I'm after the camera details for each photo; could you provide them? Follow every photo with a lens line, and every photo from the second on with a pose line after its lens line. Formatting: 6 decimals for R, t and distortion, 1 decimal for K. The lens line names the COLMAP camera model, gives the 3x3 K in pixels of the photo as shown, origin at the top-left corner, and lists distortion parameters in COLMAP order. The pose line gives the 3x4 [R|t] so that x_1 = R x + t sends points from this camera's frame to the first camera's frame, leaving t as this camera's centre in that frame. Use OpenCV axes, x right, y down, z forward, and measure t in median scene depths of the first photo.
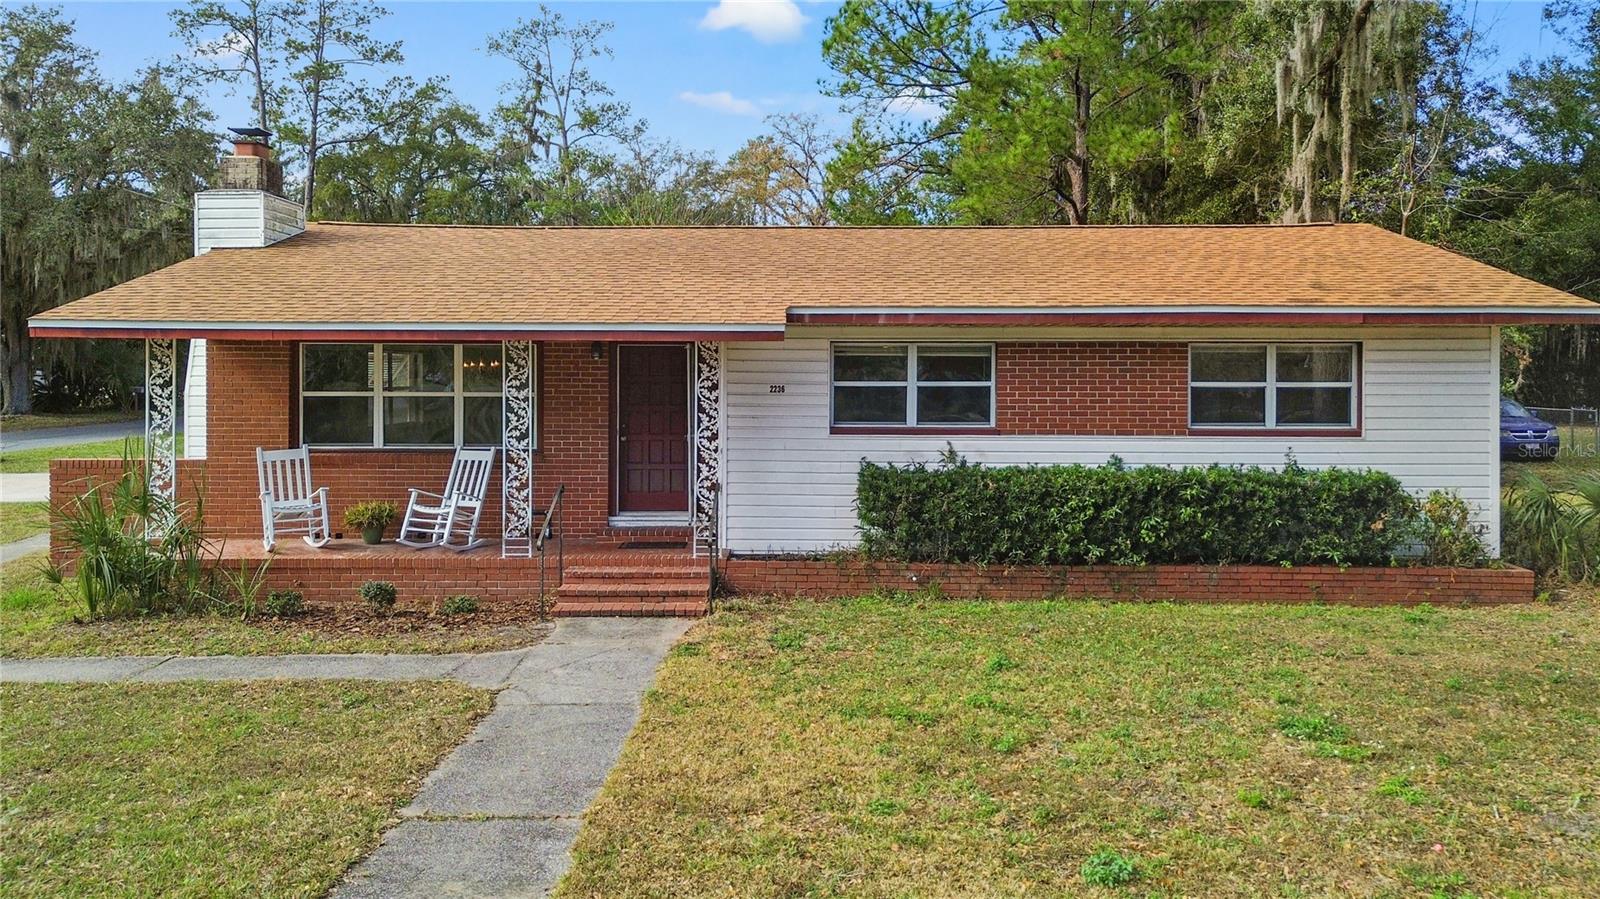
lens RADIAL K [[1154.0, 0, 797.0], [0, 1154.0, 401.4], [0, 0, 1]] dist [0.049222, -0.023701]
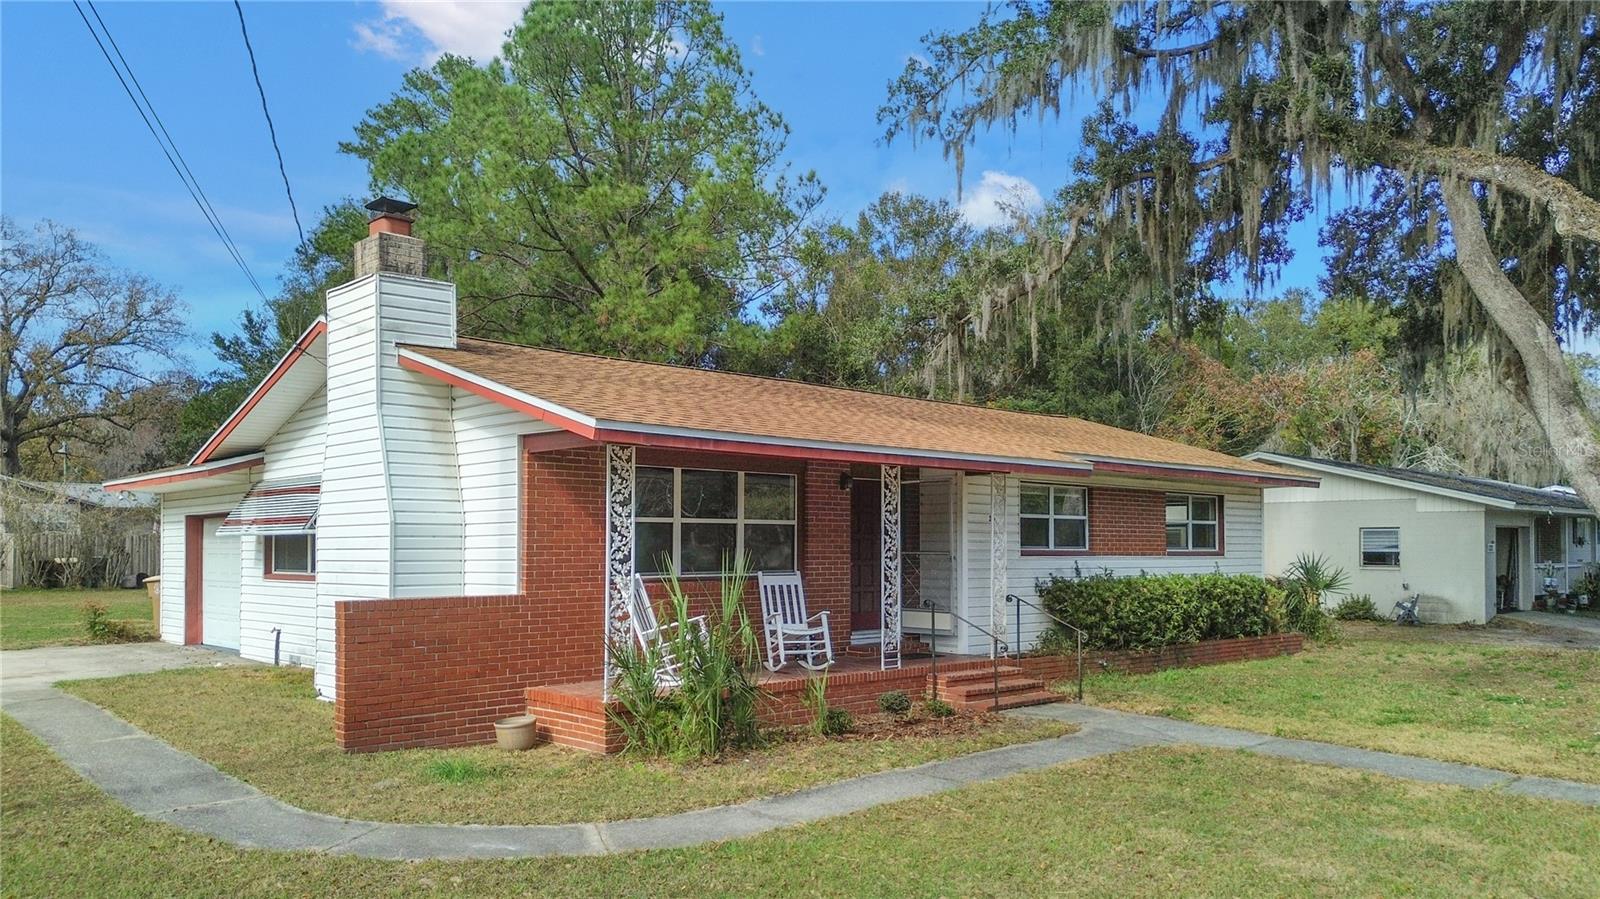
lens RADIAL K [[1149.4, 0, 806.6], [0, 1149.4, 494.4], [0, 0, 1]] dist [0.070102, -0.074273]
pose [[0.723439, 0.029880, 0.689741, -0.947935], [0.019652, 0.997767, -0.063836, 0.034934], [-0.690108, 0.059737, 0.721237, 0.249660]]
